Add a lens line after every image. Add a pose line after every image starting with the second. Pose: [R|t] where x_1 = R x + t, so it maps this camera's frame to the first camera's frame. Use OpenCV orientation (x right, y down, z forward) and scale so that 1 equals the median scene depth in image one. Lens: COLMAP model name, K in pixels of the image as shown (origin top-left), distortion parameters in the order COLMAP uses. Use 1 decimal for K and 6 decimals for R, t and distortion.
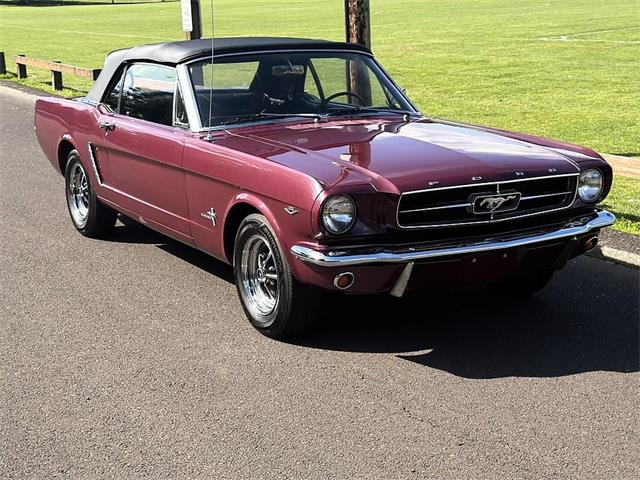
lens RADIAL K [[1317.3, 0, 319.2], [0, 1317.3, 262.4], [0, 0, 1]] dist [0.176449, -0.208941]
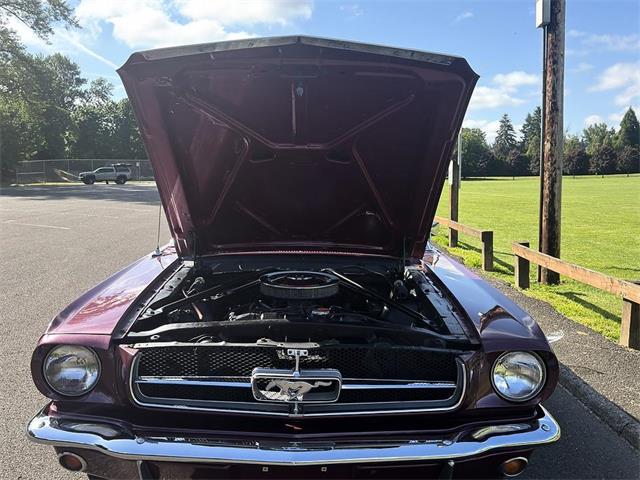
lens RADIAL K [[616.9, 0, 320.4], [0, 616.9, 229.1], [0, 0, 1]] dist [0.119063, -0.246946]
pose [[0.858369, 0.070003, -0.508235, 0.266094], [-0.131657, 0.987528, -0.086339, -0.088570], [0.495852, 0.141023, 0.856880, 0.663047]]
